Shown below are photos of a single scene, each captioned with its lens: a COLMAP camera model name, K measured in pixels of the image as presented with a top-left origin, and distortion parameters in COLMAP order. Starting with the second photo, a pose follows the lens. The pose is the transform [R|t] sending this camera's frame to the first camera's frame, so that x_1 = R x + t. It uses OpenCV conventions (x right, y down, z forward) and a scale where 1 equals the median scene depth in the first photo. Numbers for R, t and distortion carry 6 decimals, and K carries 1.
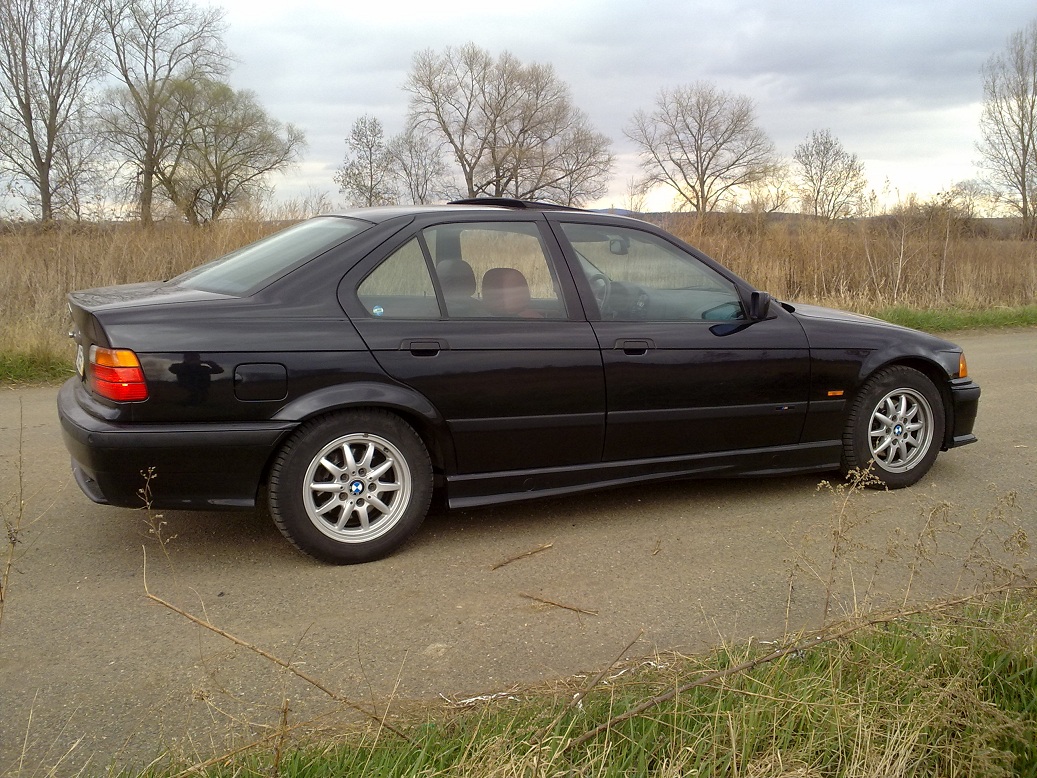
lens RADIAL K [[1032.7, 0, 525.4], [0, 1032.7, 390.3], [0, 0, 1]] dist [0.037916, 0.000000]
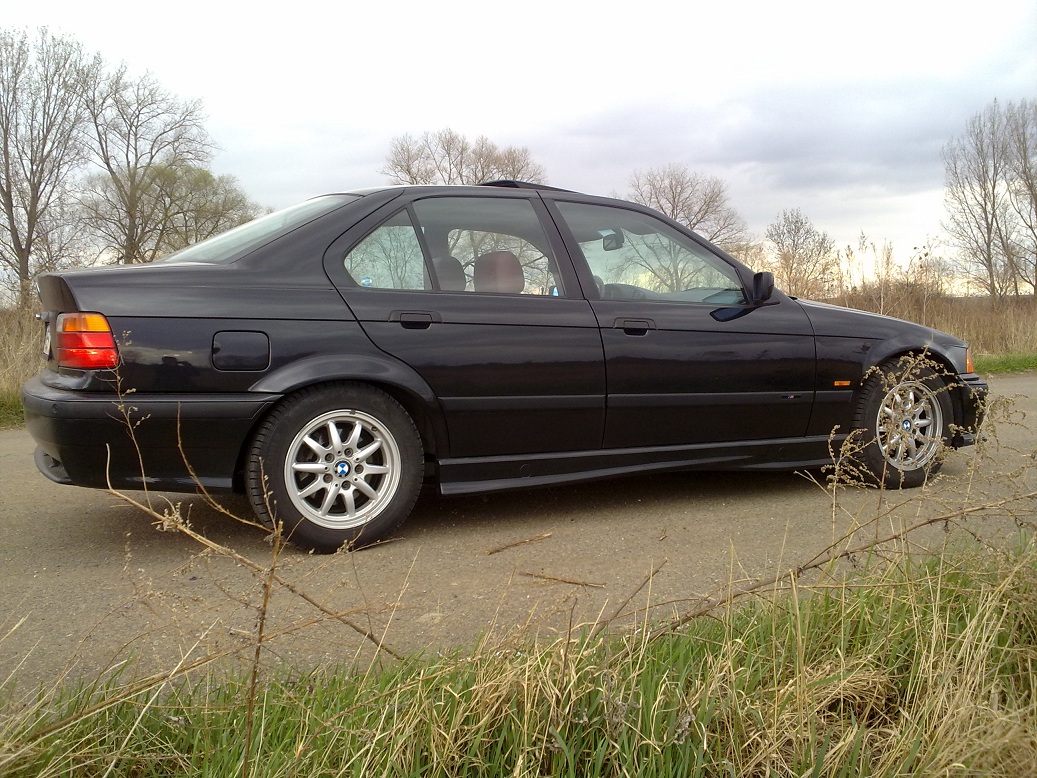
lens RADIAL K [[1032.7, 0, 526.9], [0, 1032.7, 381.7], [0, 0, 1]] dist [0.037916, 0.000000]
pose [[0.999717, -0.006484, 0.022895, -0.015856], [0.008413, 0.996326, -0.085232, 0.087618], [-0.022258, 0.085401, 0.996098, 0.054130]]
